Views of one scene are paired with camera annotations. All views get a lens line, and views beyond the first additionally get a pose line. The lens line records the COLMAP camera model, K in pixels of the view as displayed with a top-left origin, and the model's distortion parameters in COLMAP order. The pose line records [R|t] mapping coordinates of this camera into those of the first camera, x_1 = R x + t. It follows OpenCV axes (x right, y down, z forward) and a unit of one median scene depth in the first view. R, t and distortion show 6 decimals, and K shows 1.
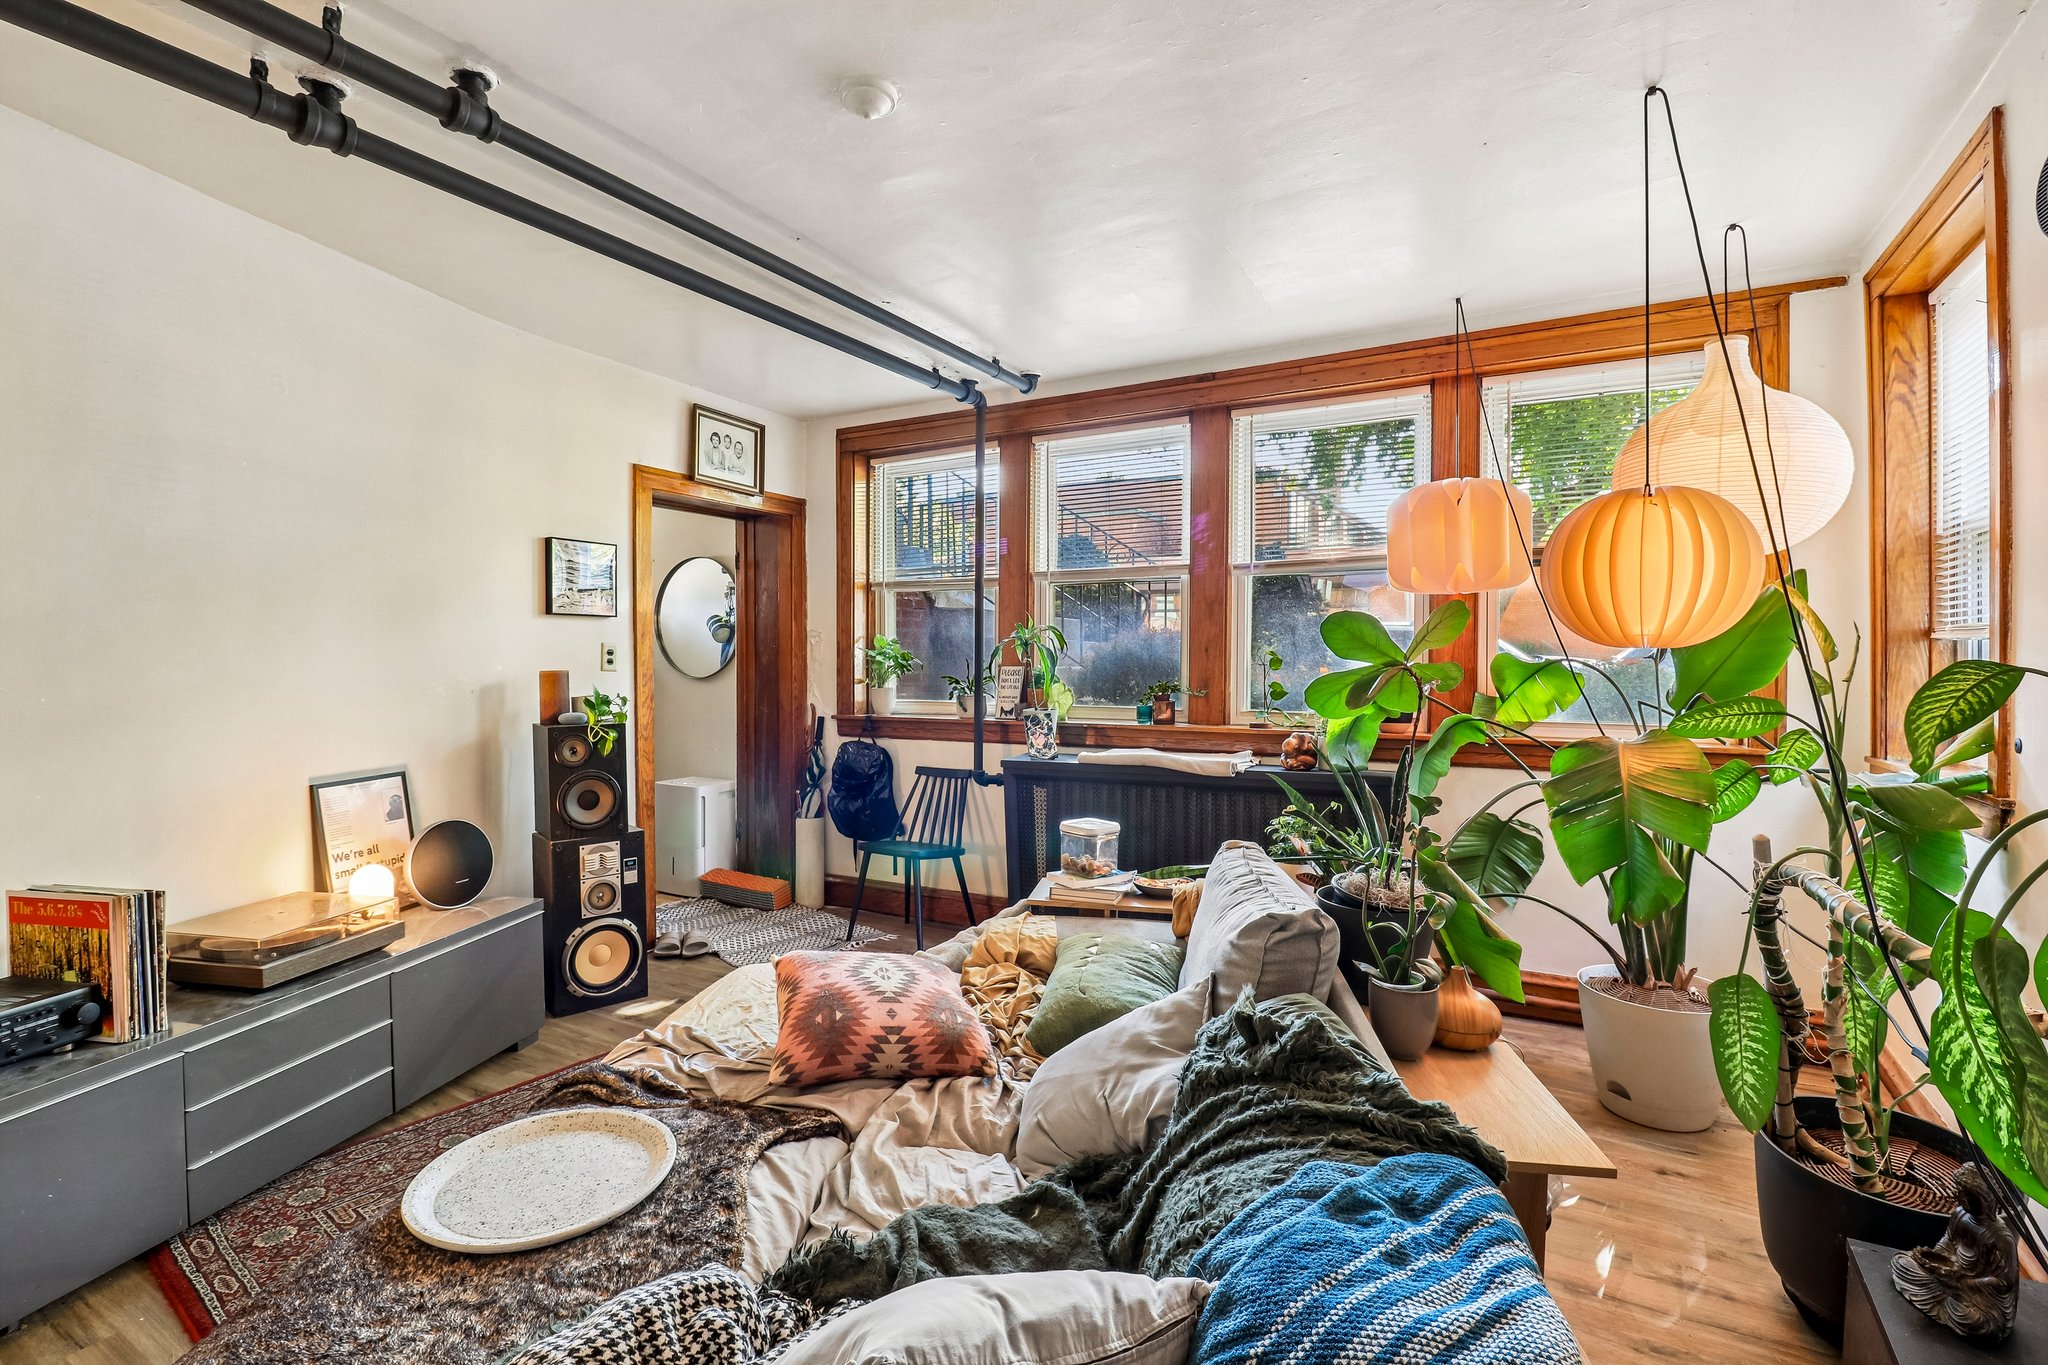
lens RADIAL K [[954.6, 0, 1020.1], [0, 954.6, 666.3], [0, 0, 1]] dist [0.002361, -0.016234]
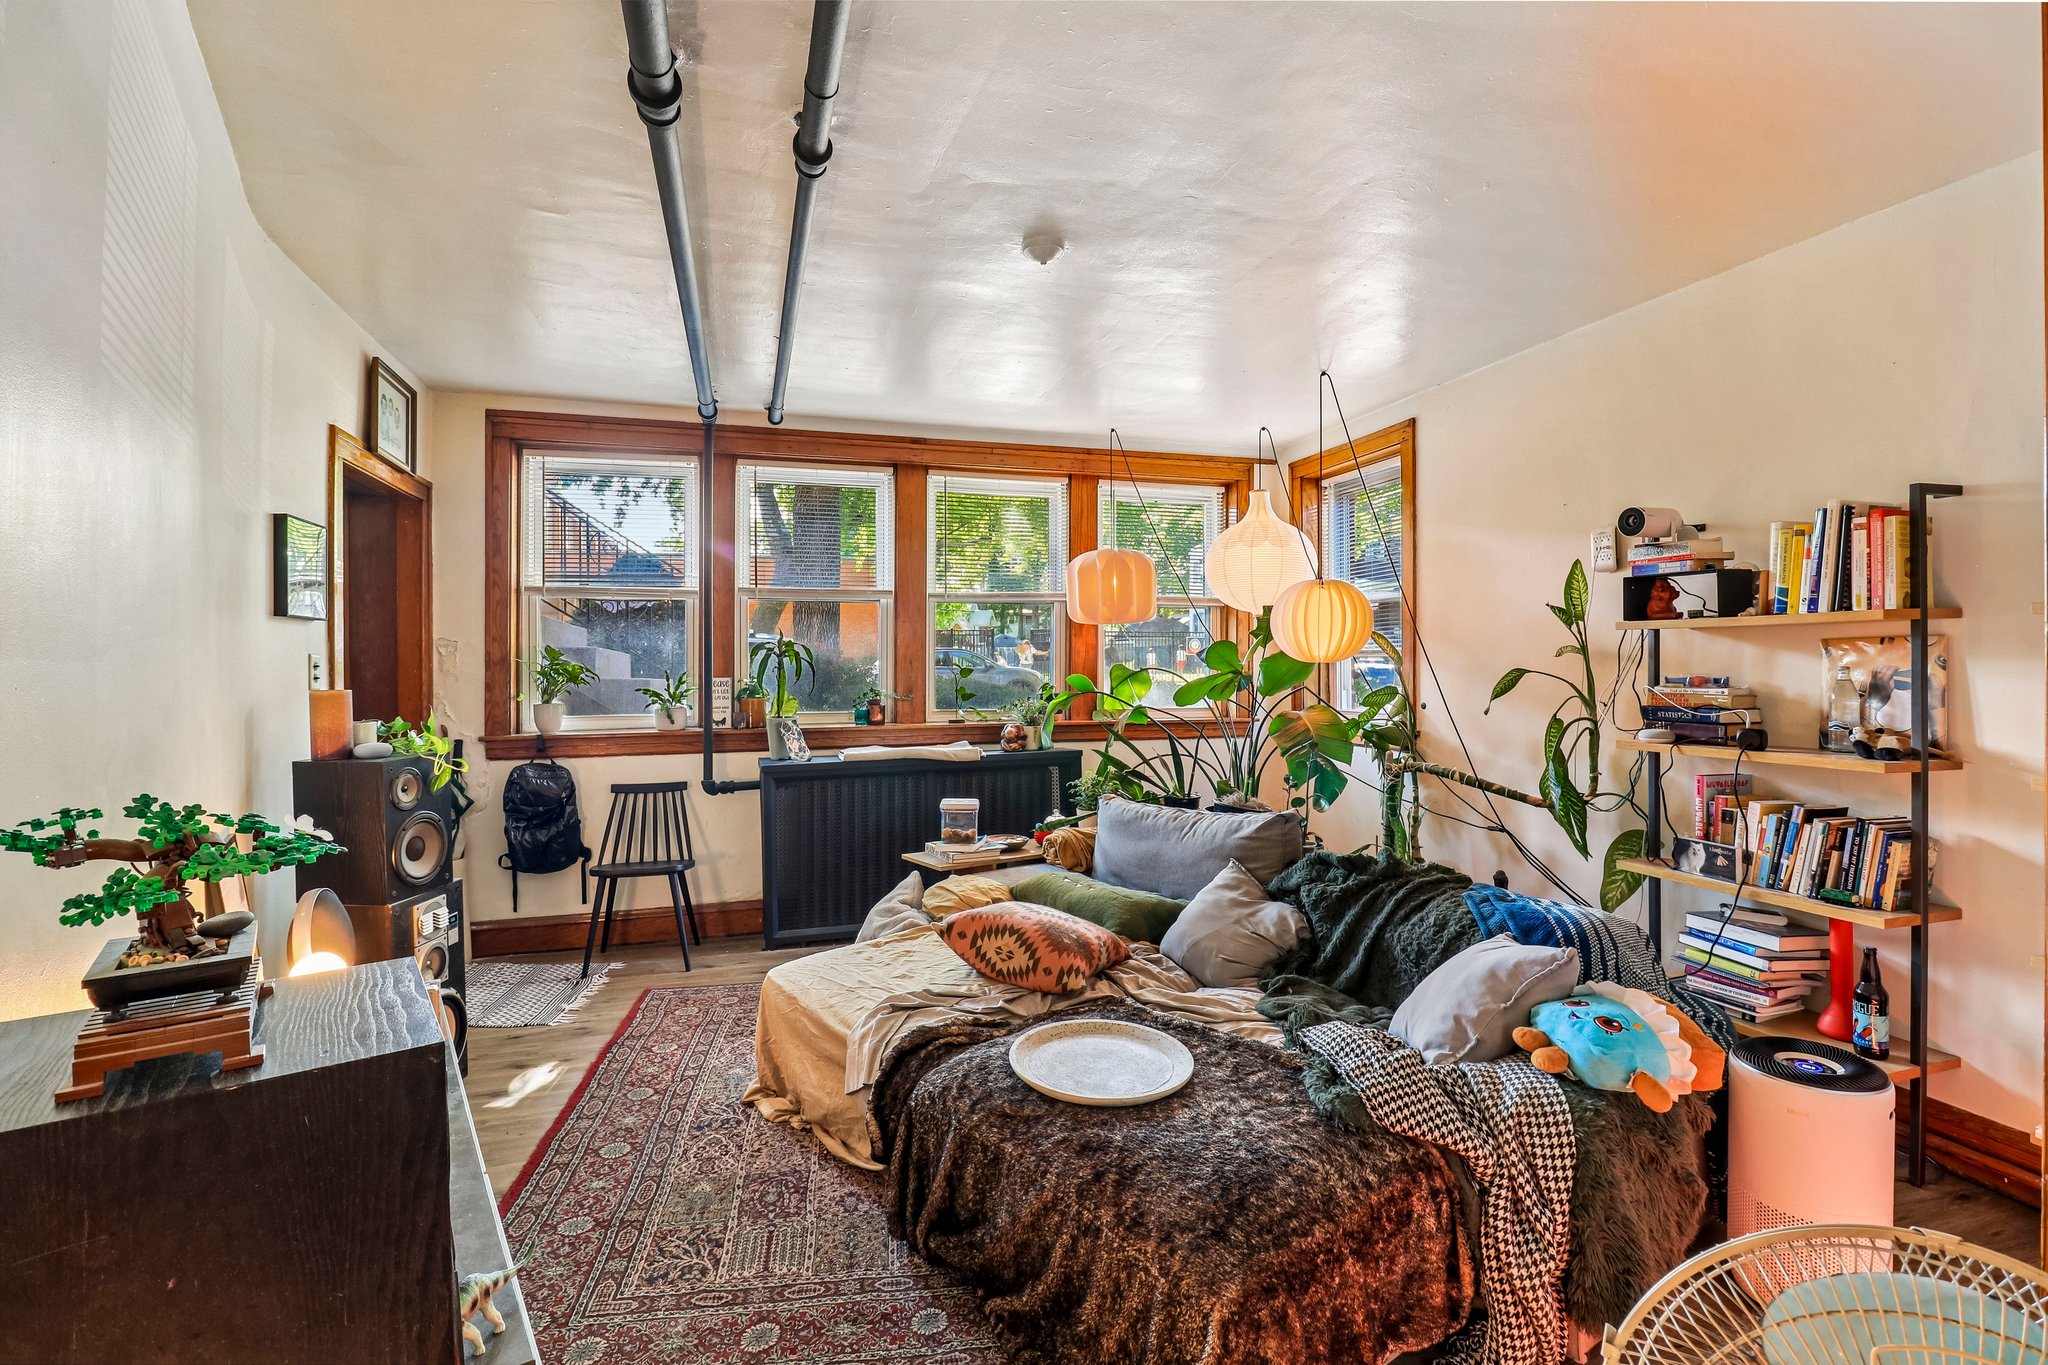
lens RADIAL K [[954.6, 0, 1020.1], [0, 954.6, 666.3], [0, 0, 1]] dist [0.002361, -0.016234]
pose [[0.689984, -0.003554, 0.723816, -0.579984], [0.010060, 0.999938, -0.004680, -0.005128], [-0.723755, 0.010511, 0.689977, 0.056193]]
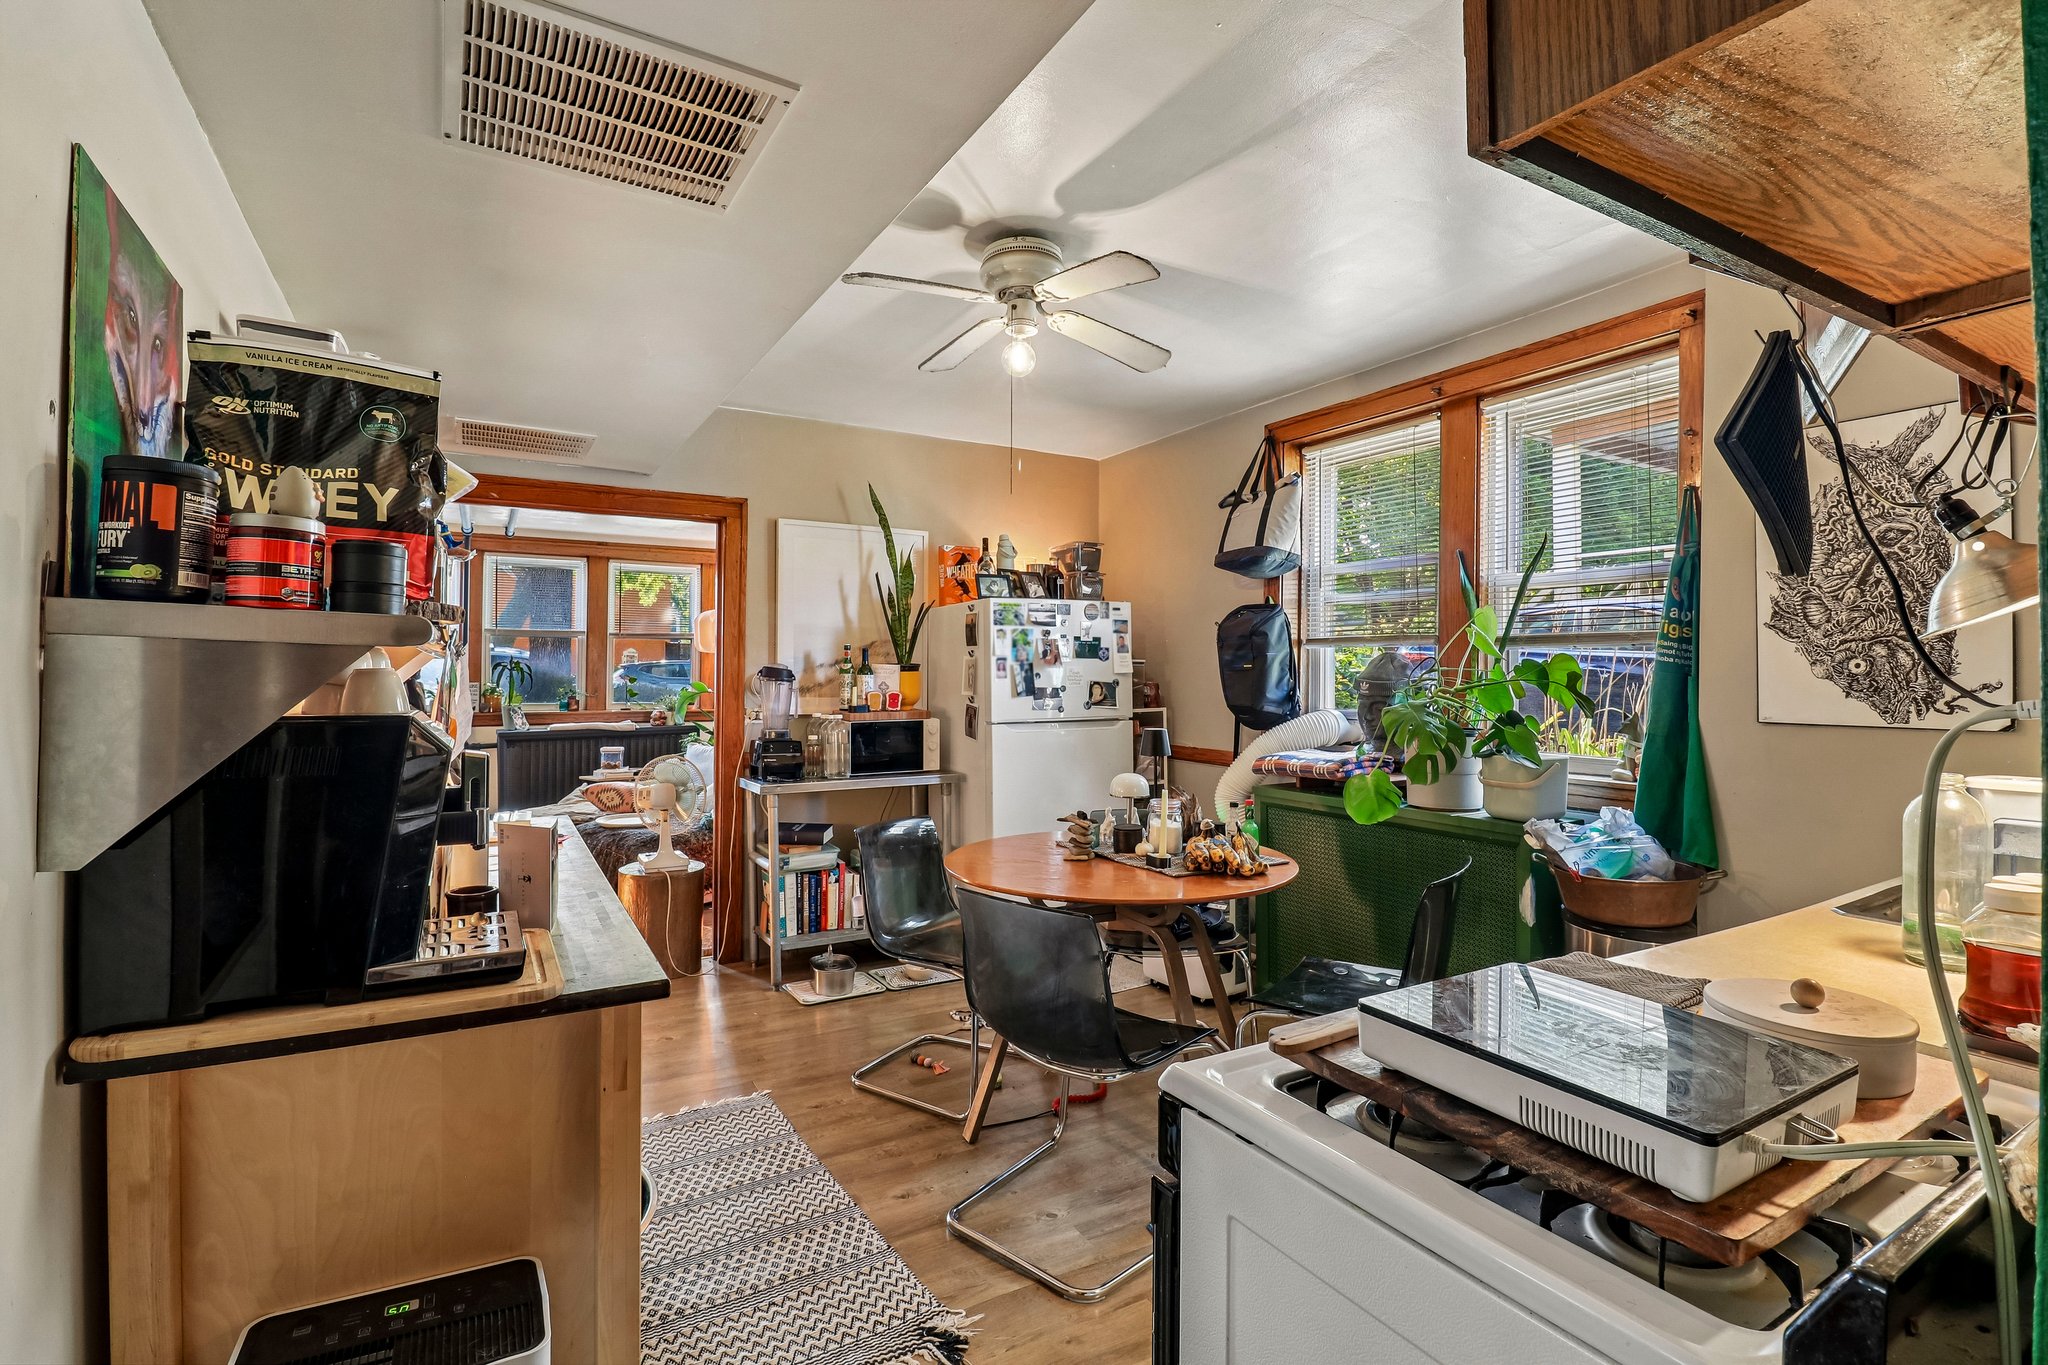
lens RADIAL K [[954.6, 0, 1020.1], [0, 954.6, 666.3], [0, 0, 1]] dist [0.002361, -0.016234]
pose [[0.504964, 0.012151, 0.863055, -1.092710], [0.005248, 0.999839, -0.017147, 0.005803], [-0.863125, 0.013187, 0.504819, -0.803987]]
